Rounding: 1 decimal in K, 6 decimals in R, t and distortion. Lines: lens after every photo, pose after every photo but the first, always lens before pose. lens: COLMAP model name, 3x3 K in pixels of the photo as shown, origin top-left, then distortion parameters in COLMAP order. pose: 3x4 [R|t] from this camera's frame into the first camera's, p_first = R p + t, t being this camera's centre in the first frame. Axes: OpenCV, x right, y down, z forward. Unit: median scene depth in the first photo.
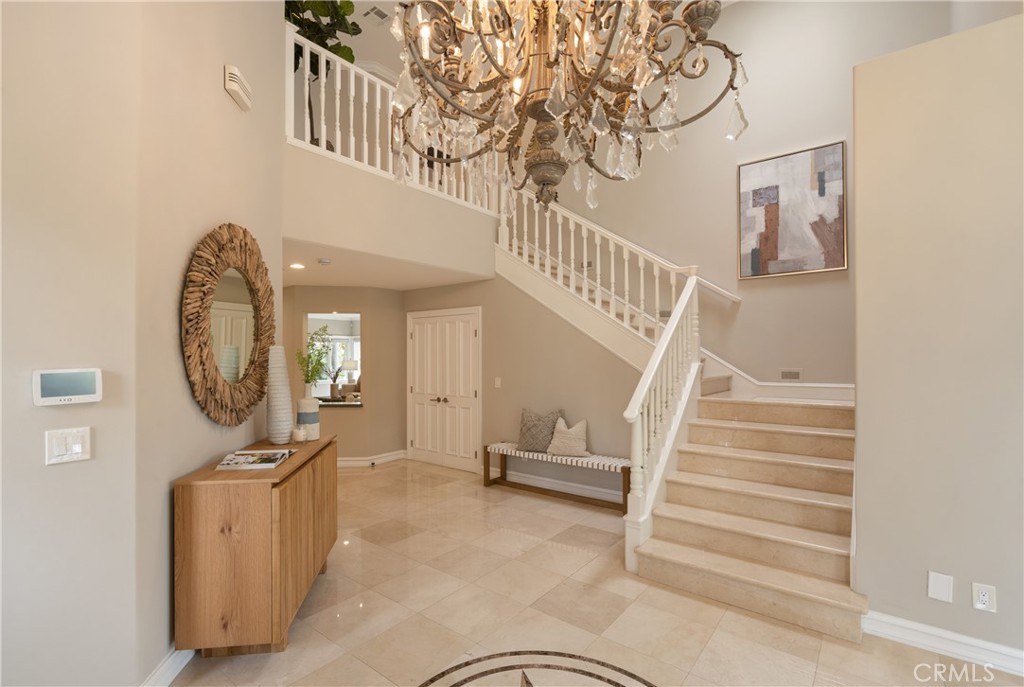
lens RADIAL K [[474.9, 0, 492.2], [0, 474.9, 338.6], [0, 0, 1]] dist [-0.003274, -0.000229]
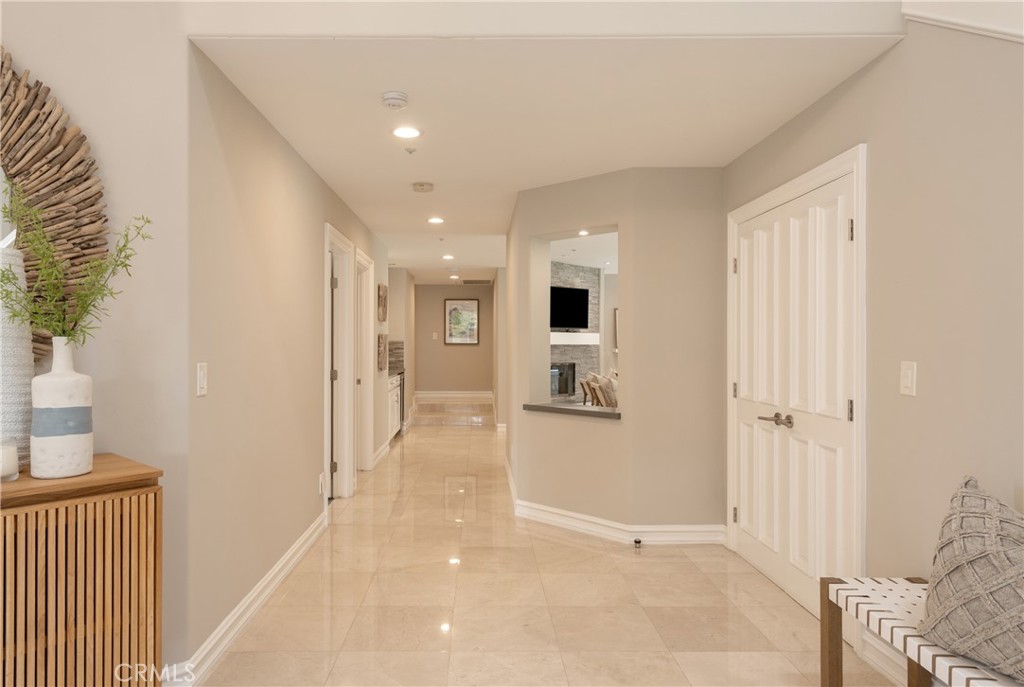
lens RADIAL K [[639.4, 0, 487.4], [0, 639.4, 343.5], [0, 0, 1]] dist [0.000479, 0.000559]
pose [[0.642658, 0.000686, -0.766153, 0.134044], [0.023067, 0.999529, 0.020244, 0.049467], [0.765806, -0.030683, 0.642339, 0.468000]]
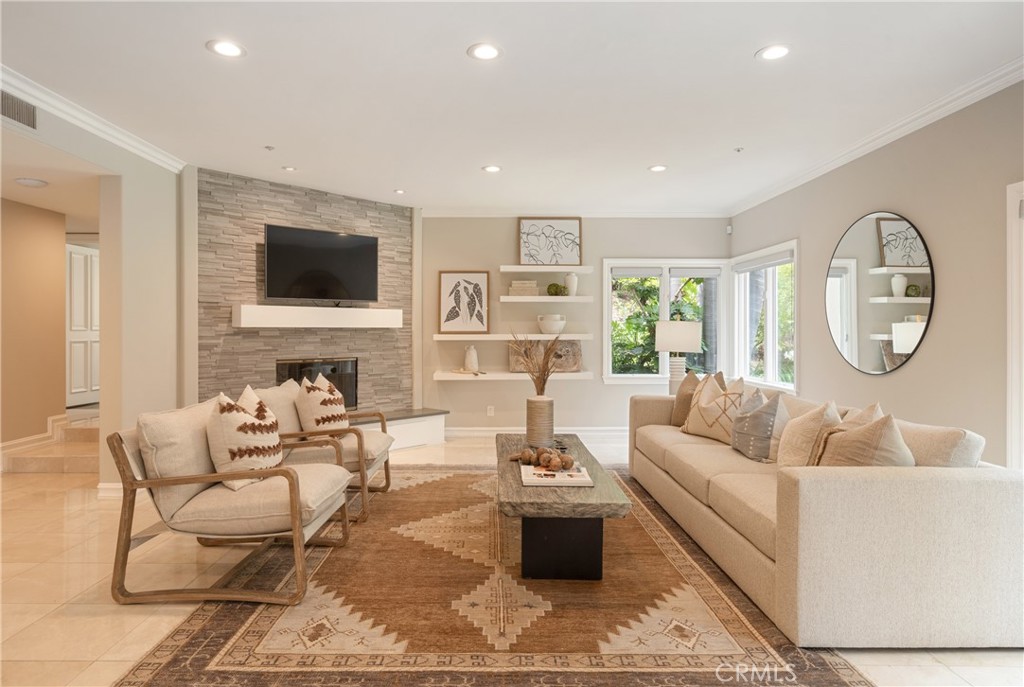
lens RADIAL K [[577.2, 0, 502.5], [0, 577.2, 329.6], [0, 0, 1]] dist [0.003263, 0.001066]
pose [[0.633221, 0.001883, -0.773969, -0.139936], [0.023899, 0.999473, 0.021985, 0.080237], [0.773602, -0.032418, 0.632842, 1.326267]]
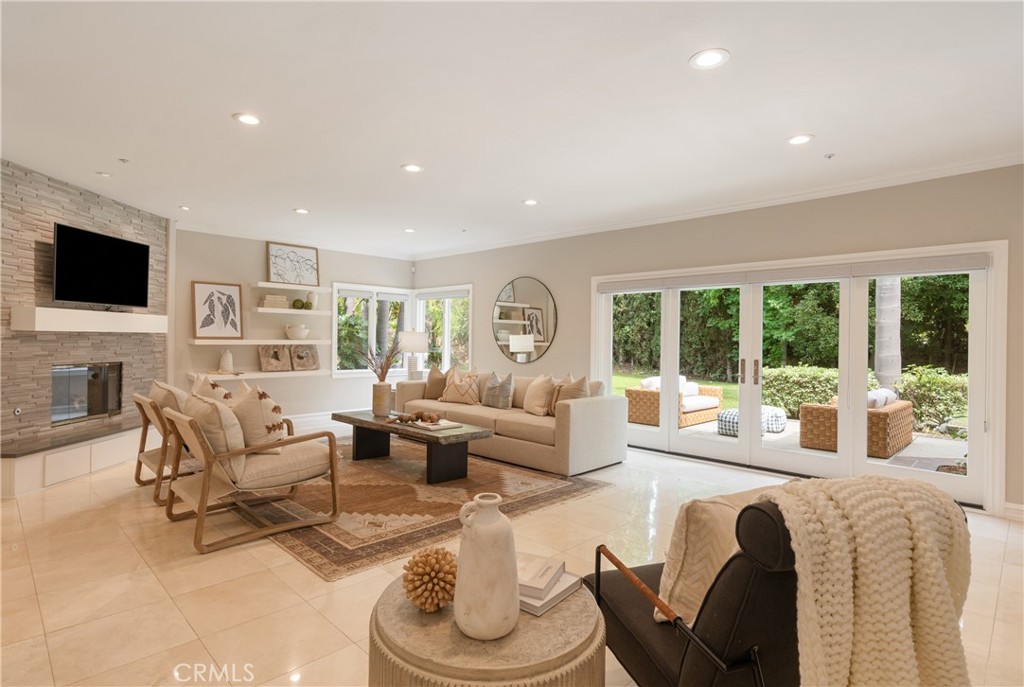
lens RADIAL K [[524.6, 0, 488.4], [0, 524.6, 338.9], [0, 0, 1]] dist [0.003007, 0.000621]
pose [[0.992619, 0.015026, -0.120337, -0.316400], [-0.010949, 0.999346, 0.034466, 0.066587], [0.120777, -0.032894, 0.992135, 0.952024]]
